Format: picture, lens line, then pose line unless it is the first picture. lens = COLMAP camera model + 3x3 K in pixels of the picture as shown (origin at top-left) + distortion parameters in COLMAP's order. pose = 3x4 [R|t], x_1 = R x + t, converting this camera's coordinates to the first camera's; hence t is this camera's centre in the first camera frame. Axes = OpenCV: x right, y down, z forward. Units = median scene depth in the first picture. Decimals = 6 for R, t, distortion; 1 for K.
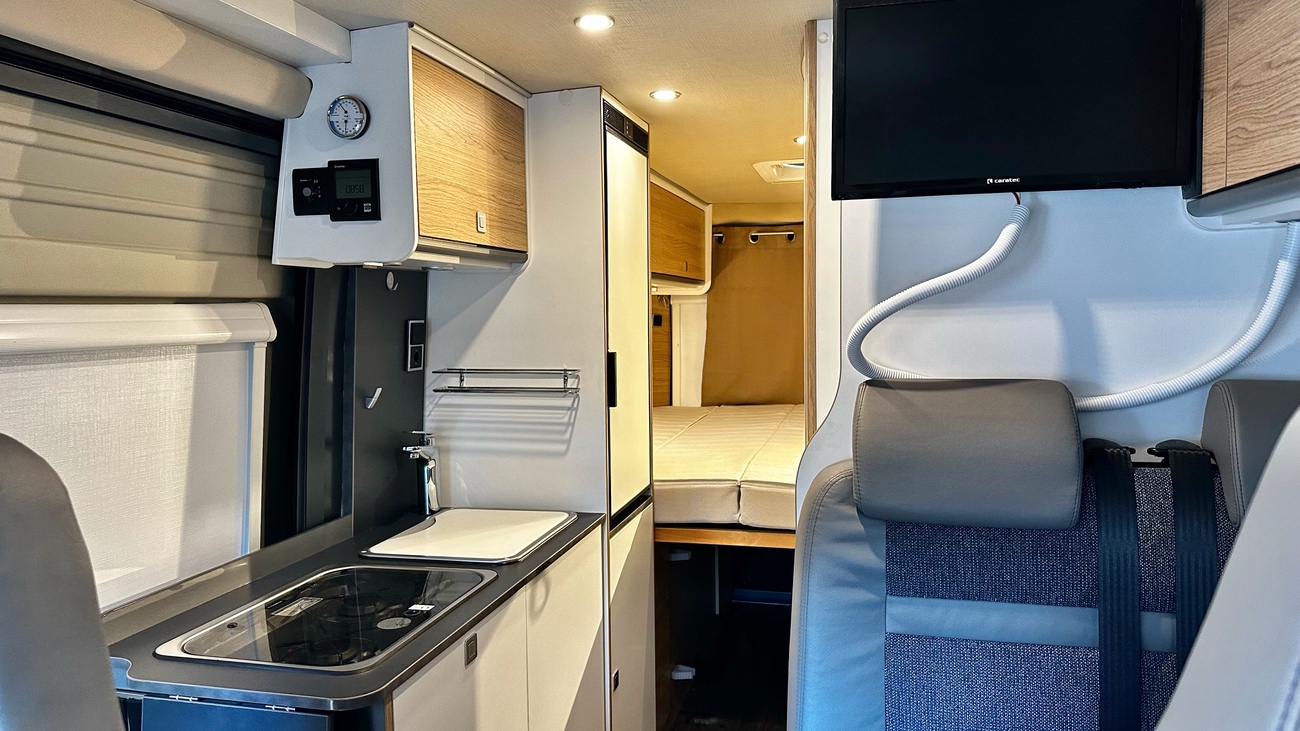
lens RADIAL K [[908.5, 0, 672.5], [0, 908.5, 362.8], [0, 0, 1]] dist [0.098716, -0.157409]
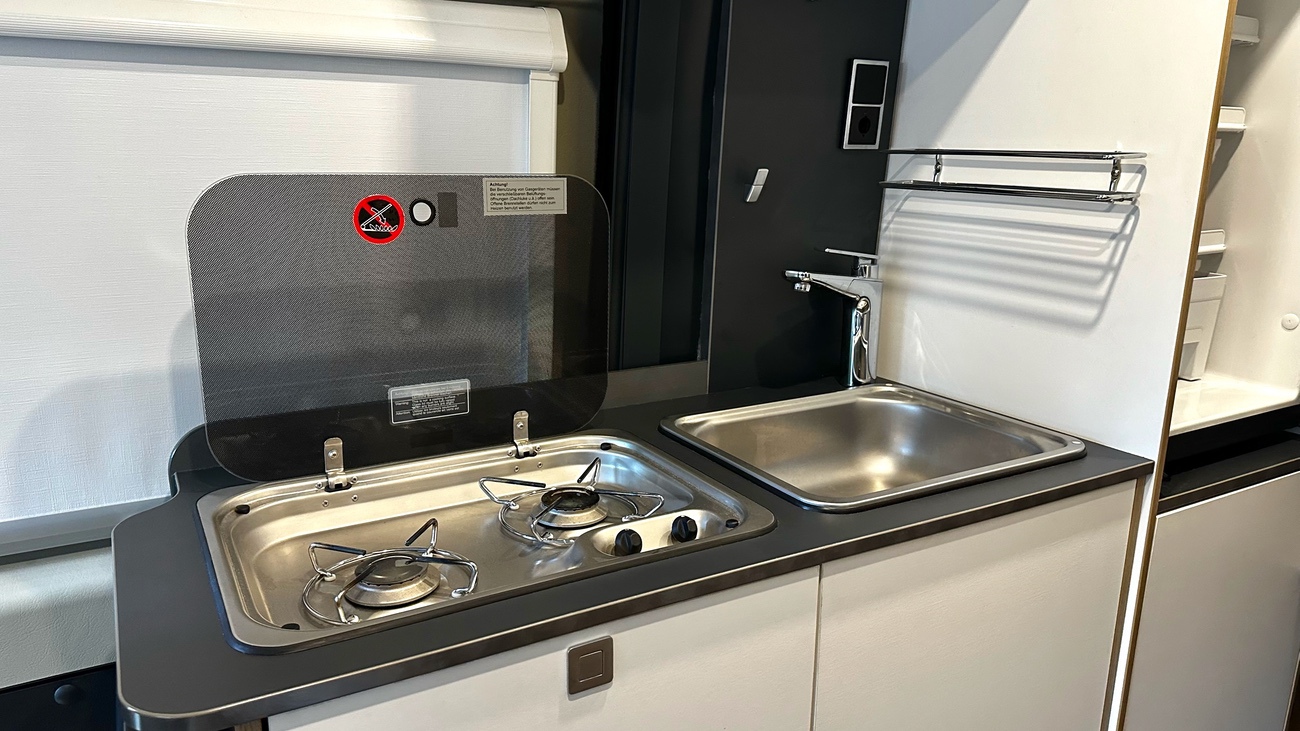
lens RADIAL K [[919.8, 0, 644.0], [0, 919.8, 382.0], [0, 0, 1]] dist [0.115603, -0.163036]
pose [[0.684845, 0.204533, -0.699395, 0.088592], [-0.068276, 0.973588, 0.217863, 0.037493], [0.725483, -0.101451, 0.680722, 0.510117]]
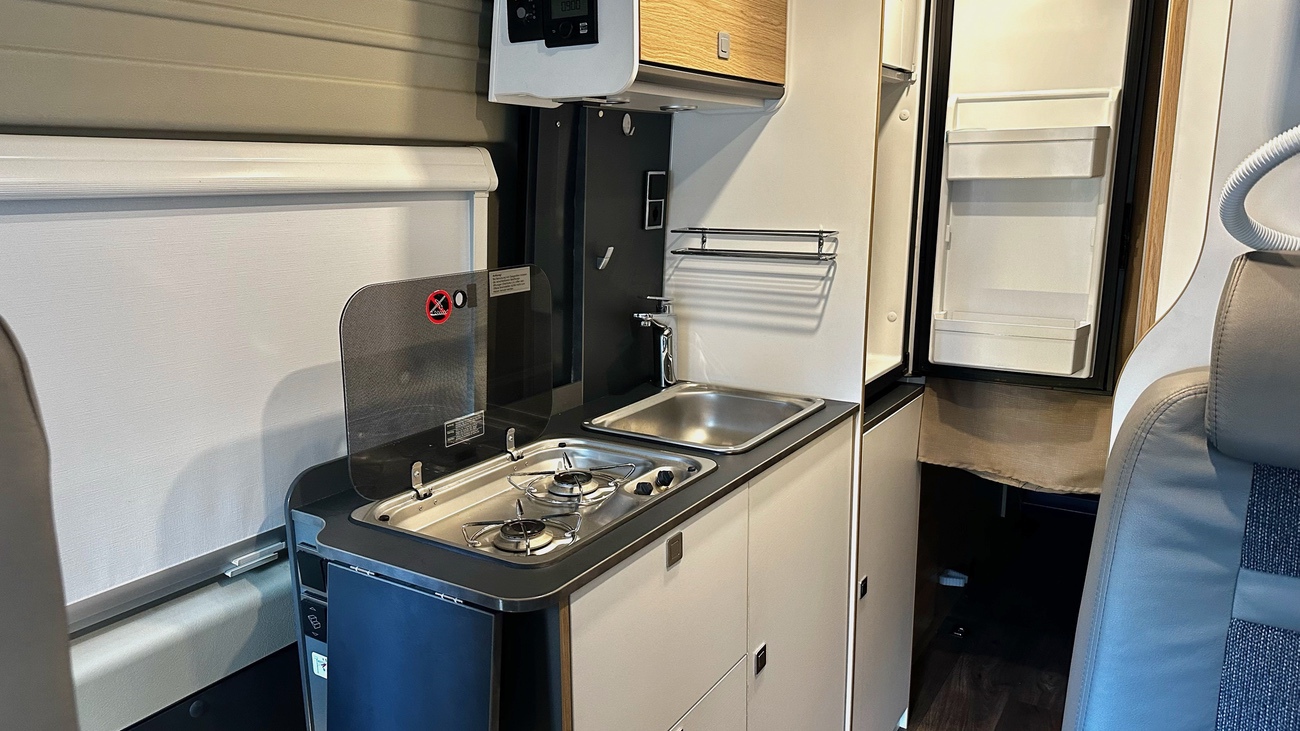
lens RADIAL K [[919.8, 0, 644.0], [0, 919.8, 382.0], [0, 0, 1]] dist [0.115603, -0.163036]
pose [[0.940869, 0.077162, -0.329867, 0.022581], [-0.021726, 0.985454, 0.168547, 0.004748], [0.338074, -0.151413, 0.928859, 0.144151]]
